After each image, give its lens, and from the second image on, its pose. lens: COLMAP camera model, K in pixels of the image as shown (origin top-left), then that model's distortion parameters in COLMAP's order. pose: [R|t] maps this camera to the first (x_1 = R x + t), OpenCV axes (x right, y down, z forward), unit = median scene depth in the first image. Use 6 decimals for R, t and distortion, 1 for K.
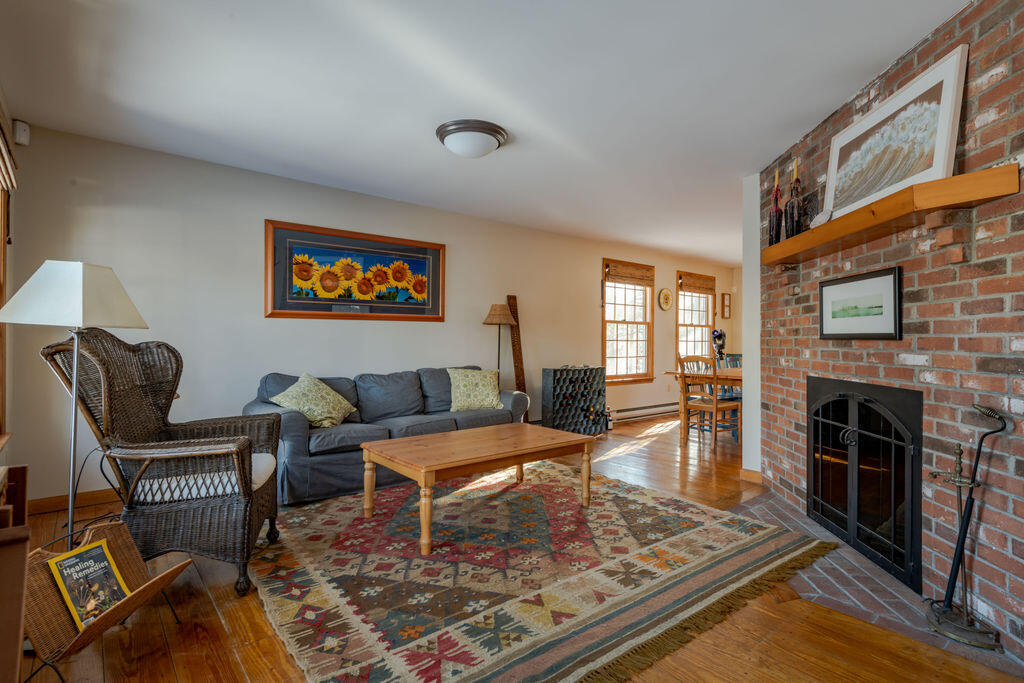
lens RADIAL K [[504.6, 0, 525.2], [0, 504.6, 337.4], [0, 0, 1]] dist [0.023024, -0.007549]
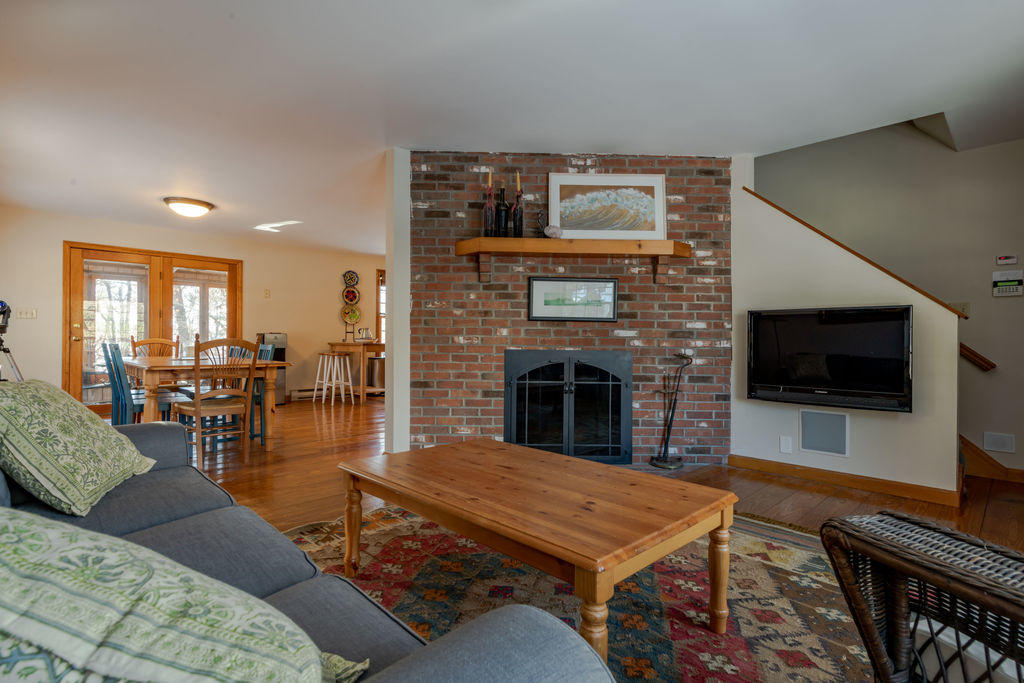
lens RADIAL K [[504.6, 0, 517.1], [0, 504.6, 340.9], [0, 0, 1]] dist [0.023024, -0.007549]
pose [[-0.077324, -0.000013, 0.997006, -0.867726], [-0.017628, 0.999844, -0.001354, 0.071832], [-0.996850, -0.017680, -0.077312, 1.388803]]
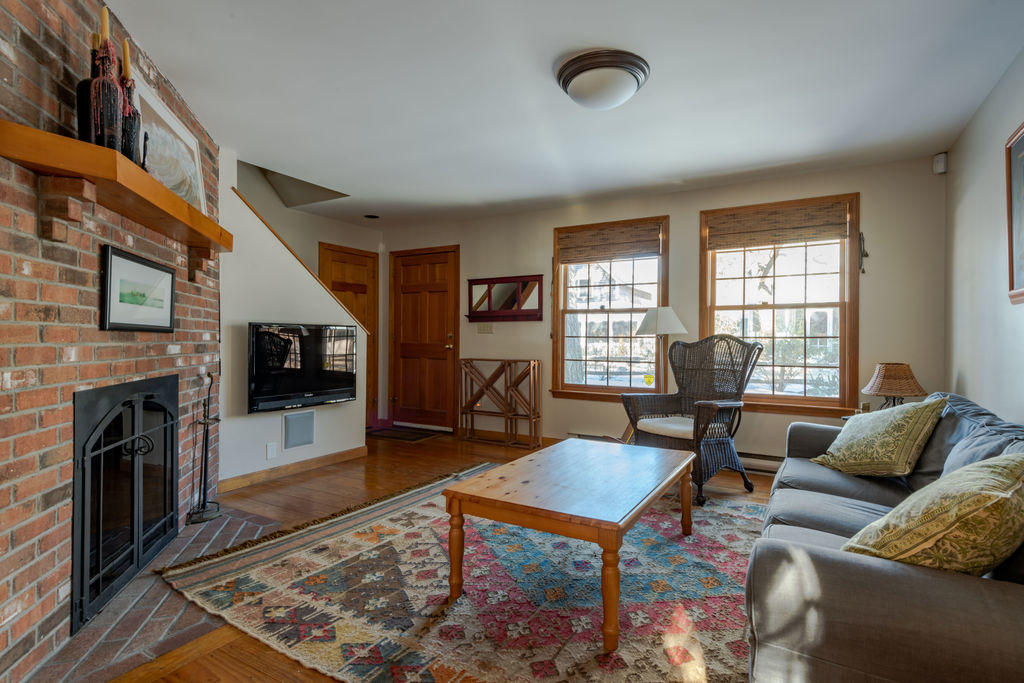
lens RADIAL K [[504.6, 0, 518.3], [0, 504.6, 340.3], [0, 0, 1]] dist [0.023024, -0.007549]
pose [[-0.946545, -0.012065, -0.322347, 0.348505], [-0.010661, 0.999924, -0.006121, 0.019081], [0.322397, -0.002357, -0.946602, 2.226604]]
